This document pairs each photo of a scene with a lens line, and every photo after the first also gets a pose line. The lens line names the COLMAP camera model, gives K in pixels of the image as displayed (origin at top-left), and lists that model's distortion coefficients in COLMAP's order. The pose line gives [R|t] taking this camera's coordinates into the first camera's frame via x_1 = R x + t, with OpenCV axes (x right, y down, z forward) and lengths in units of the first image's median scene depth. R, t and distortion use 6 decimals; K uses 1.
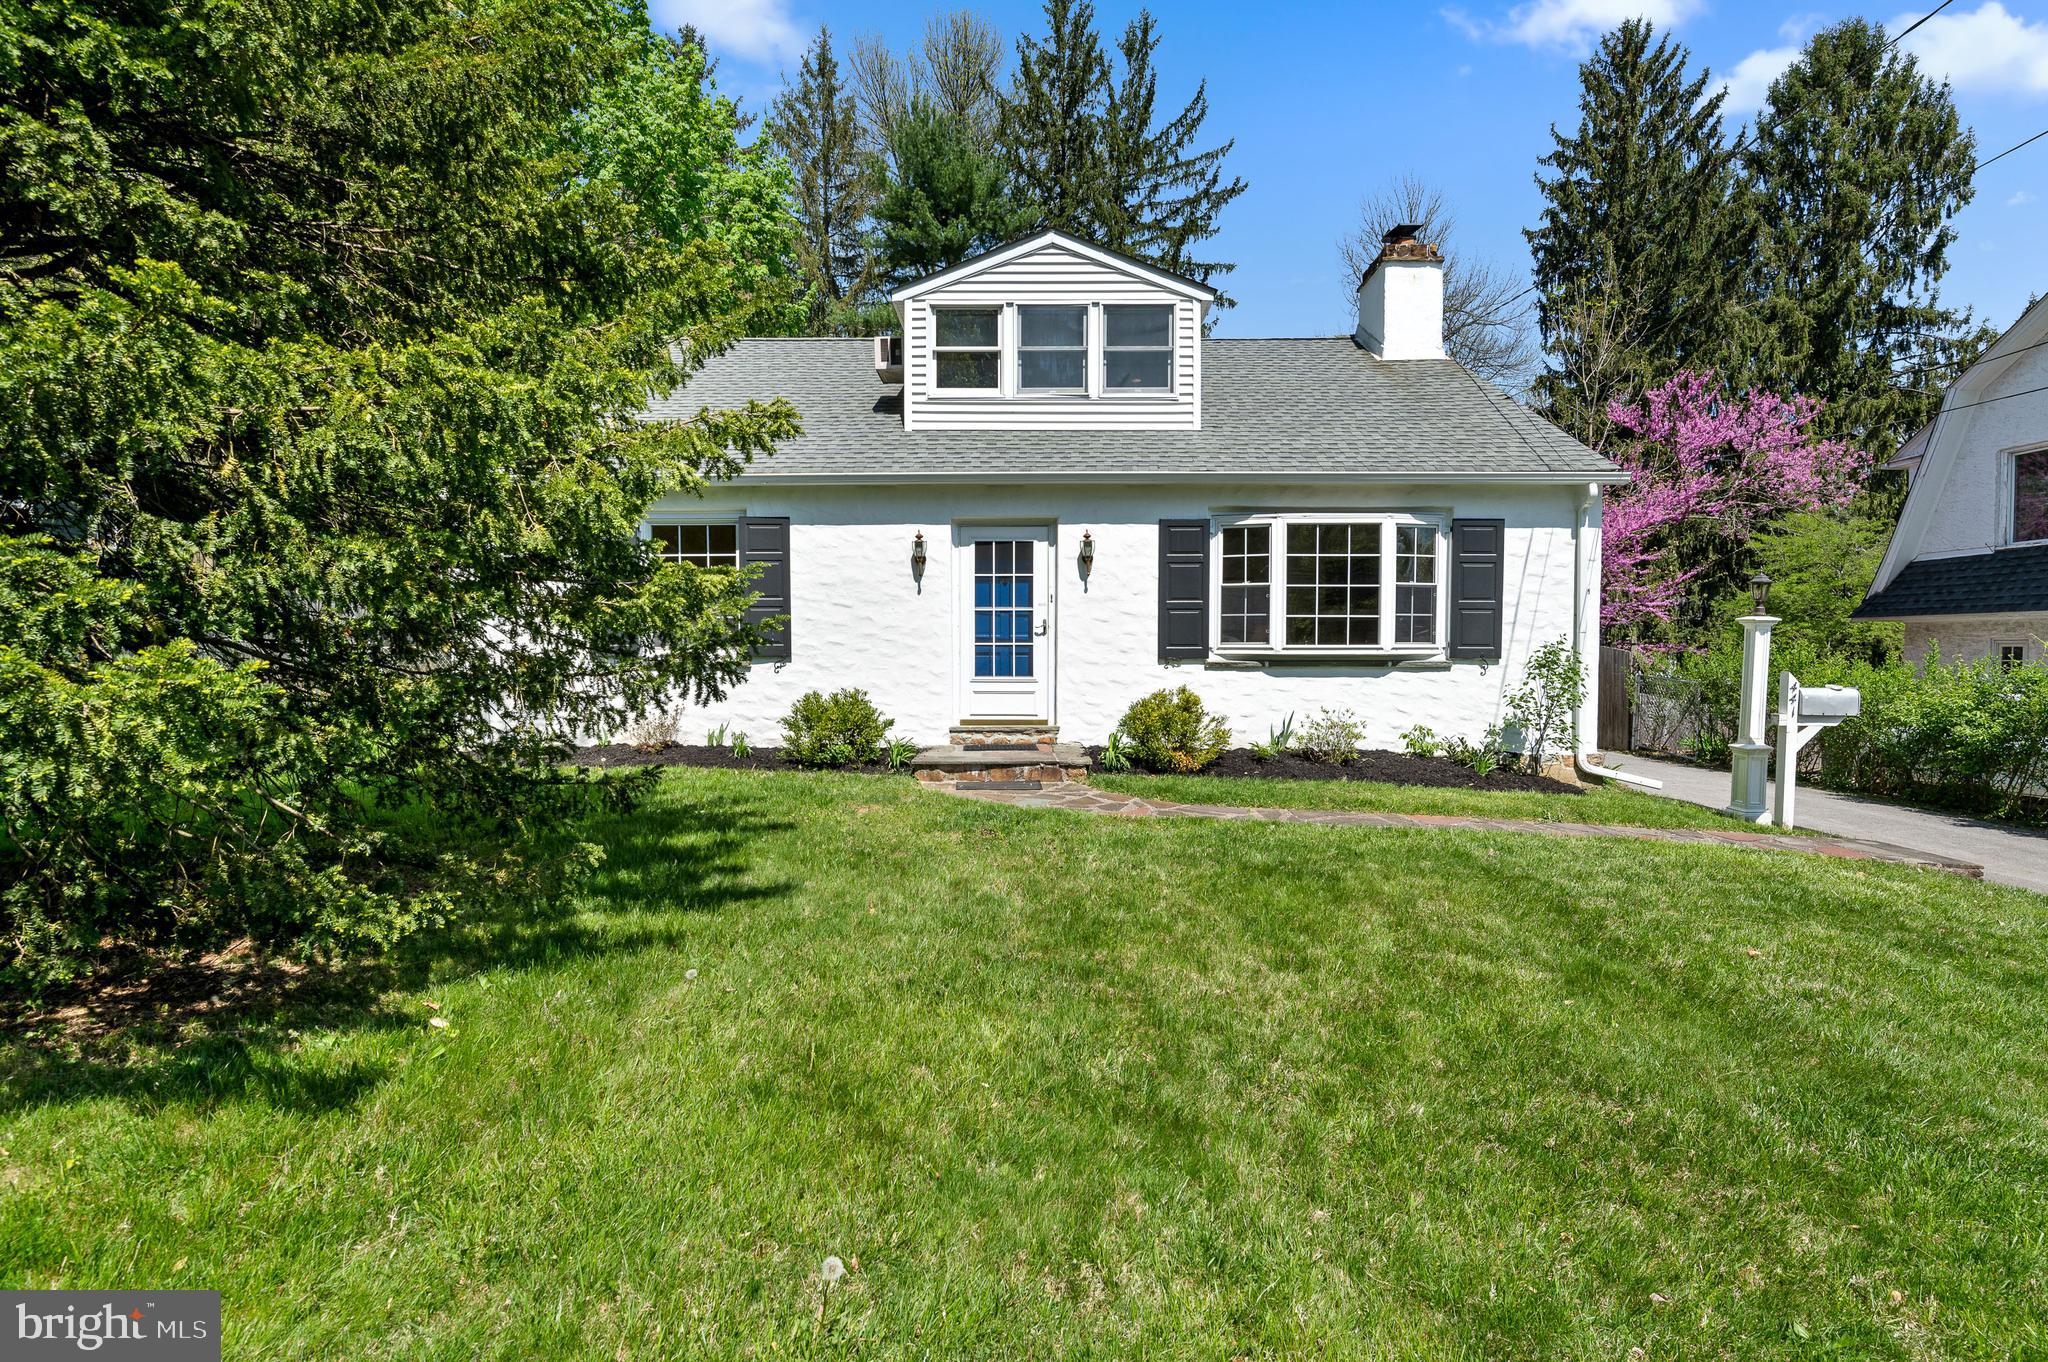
lens RADIAL K [[962.2, 0, 1023.1], [0, 962.2, 684.5], [0, 0, 1]] dist [-0.003186, -0.000088]
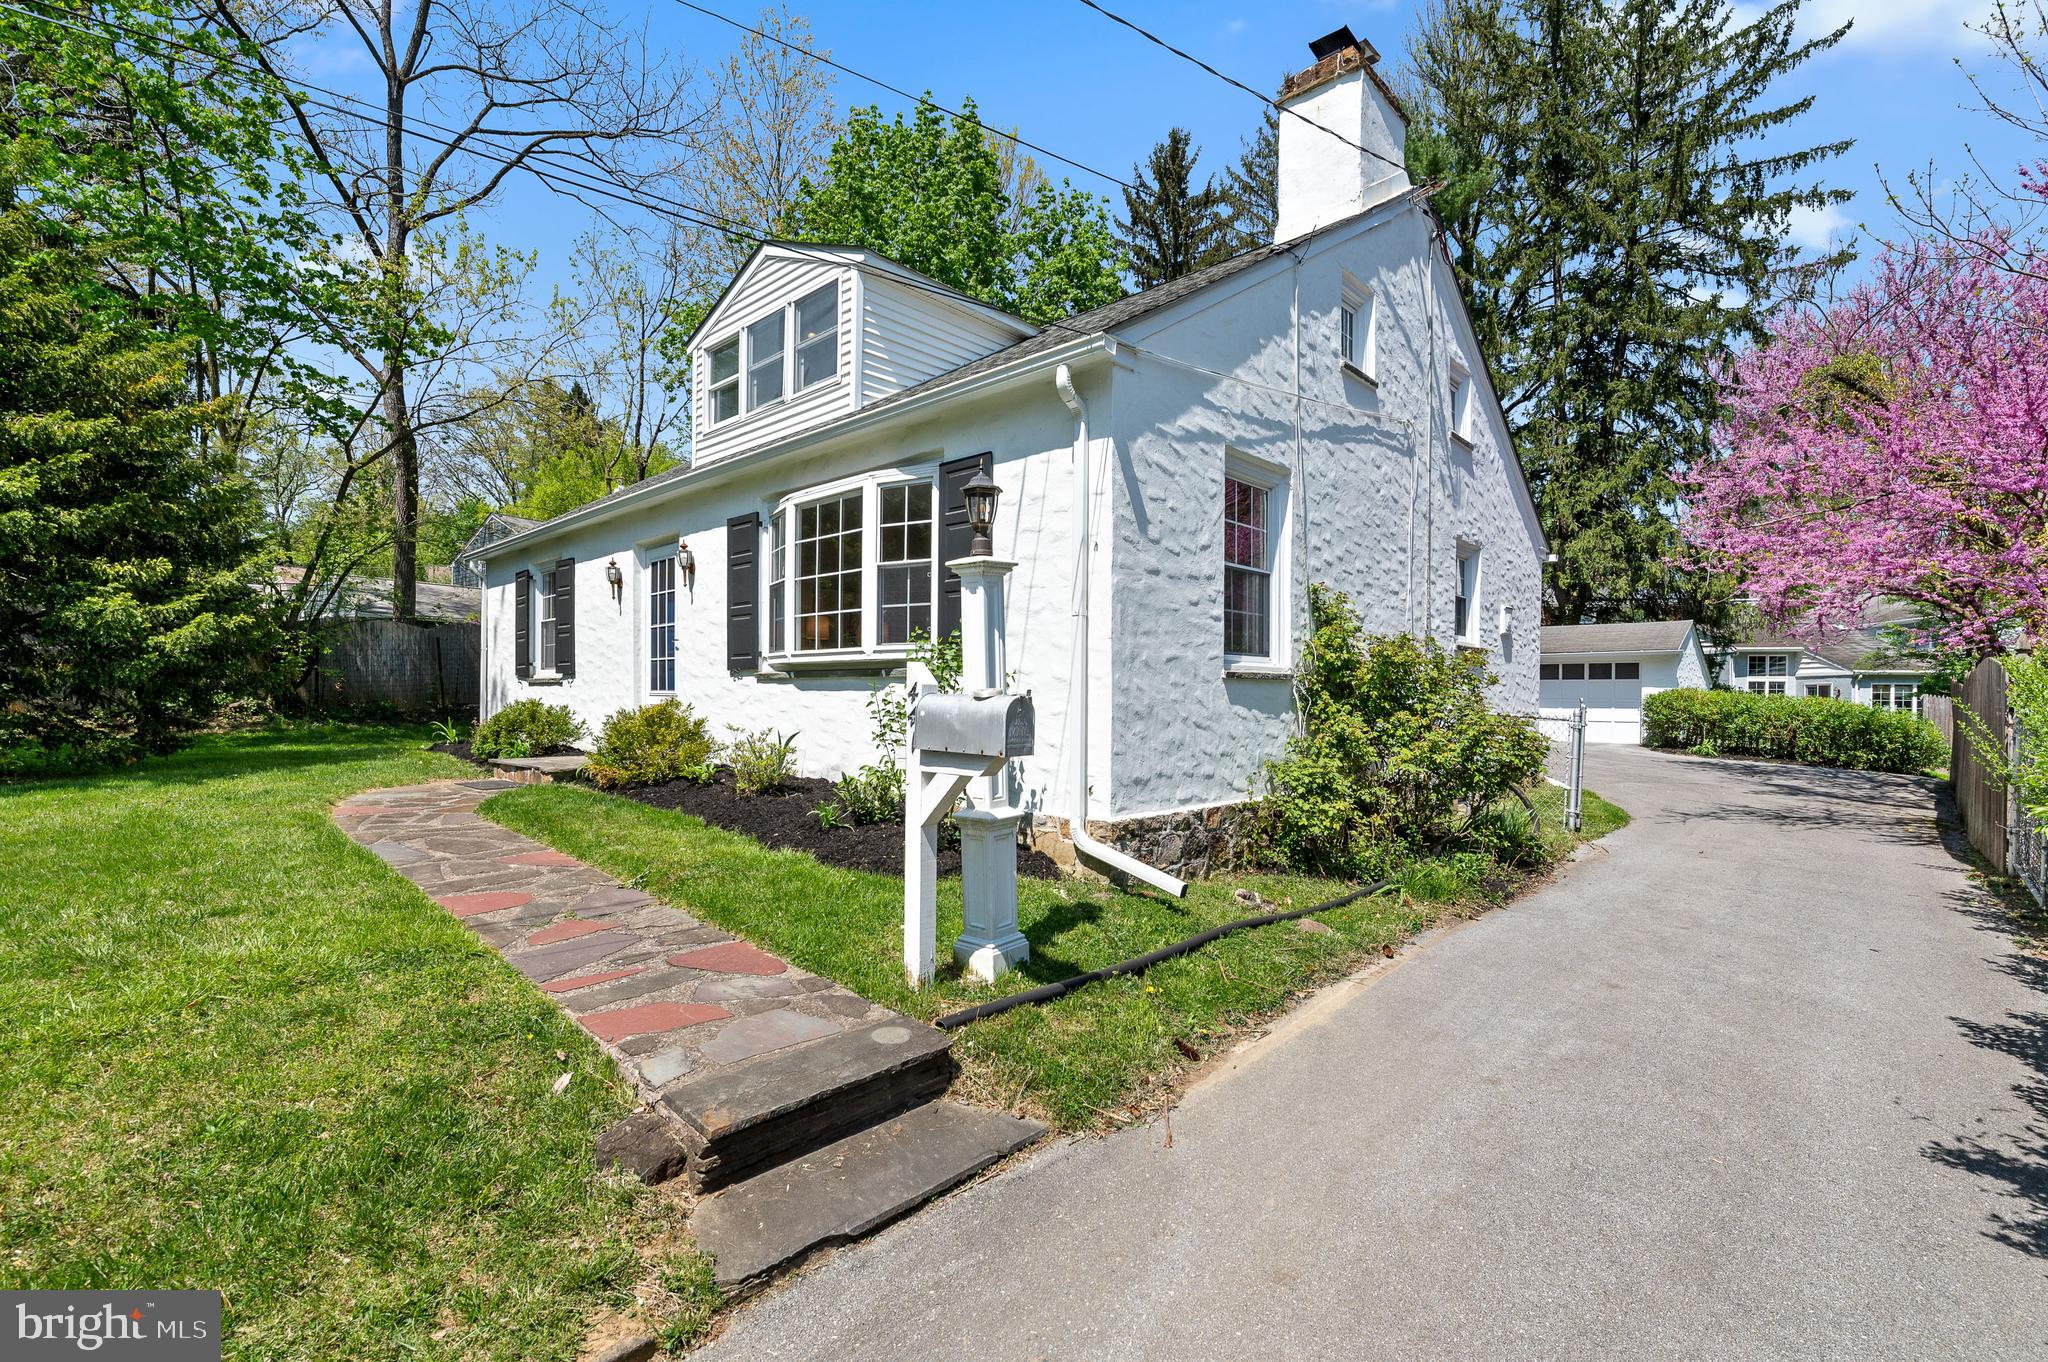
lens RADIAL K [[897.3, 0, 1015.7], [0, 897.3, 702.7], [0, 0, 1]] dist [-0.011581, -0.001293]
pose [[0.730653, 0.010726, -0.682664, 0.924601], [-0.030484, 0.999392, -0.016925, 0.010349], [0.682068, 0.033177, 0.730536, 0.558930]]
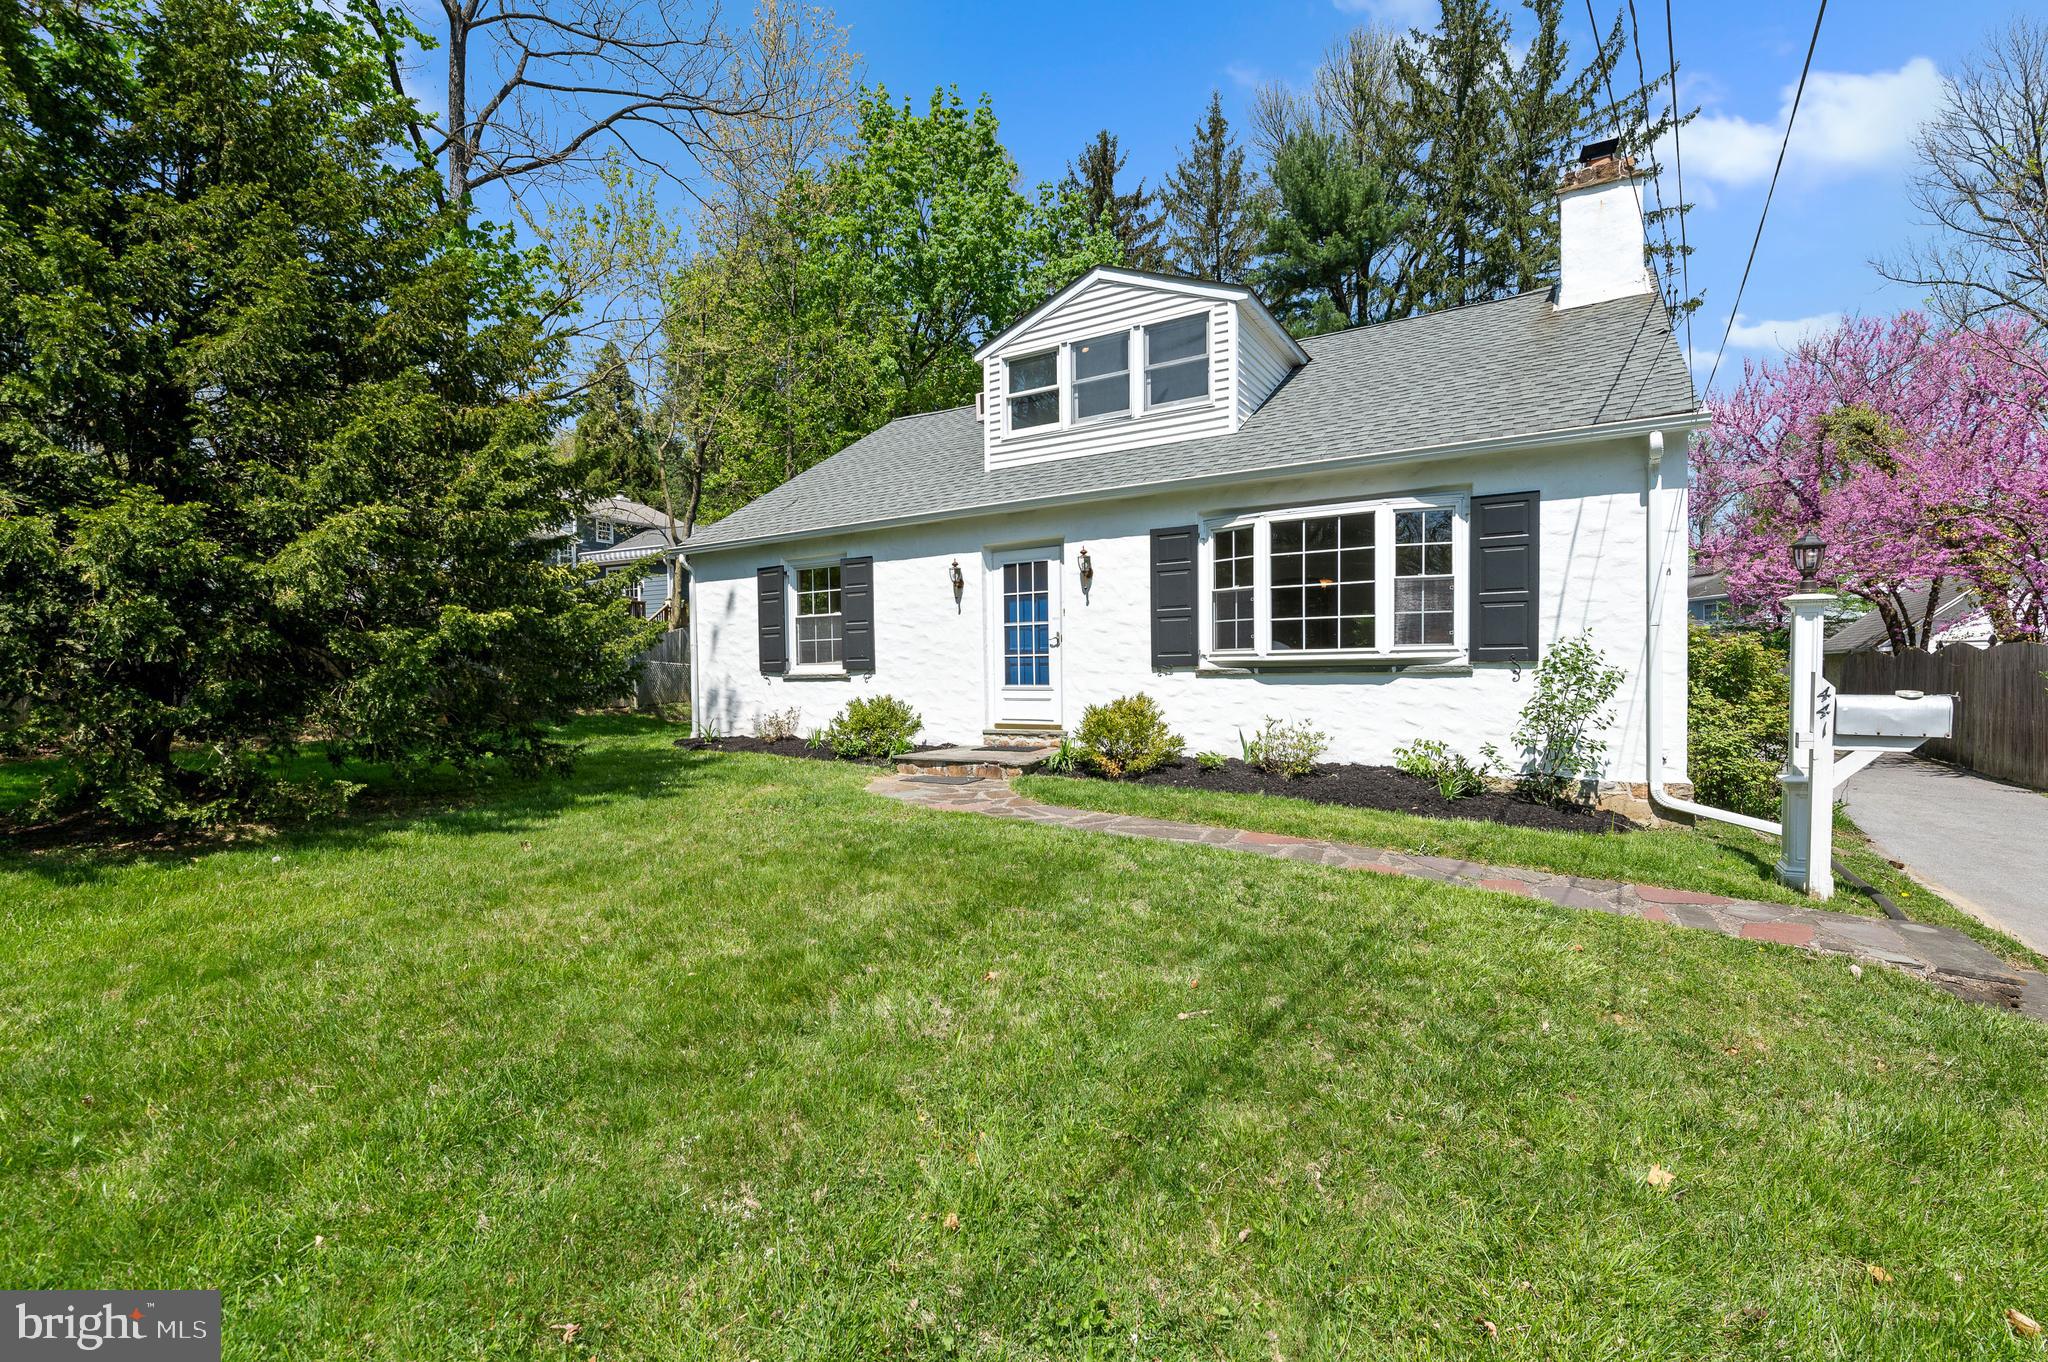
lens RADIAL K [[897.3, 0, 1019.0], [0, 897.3, 693.8], [0, 0, 1]] dist [-0.011581, -0.001293]
pose [[0.852623, 0.001881, -0.522524, 0.513693], [-0.005536, 0.999970, -0.005433, 0.007420], [0.522498, 0.007525, 0.852607, 0.119879]]
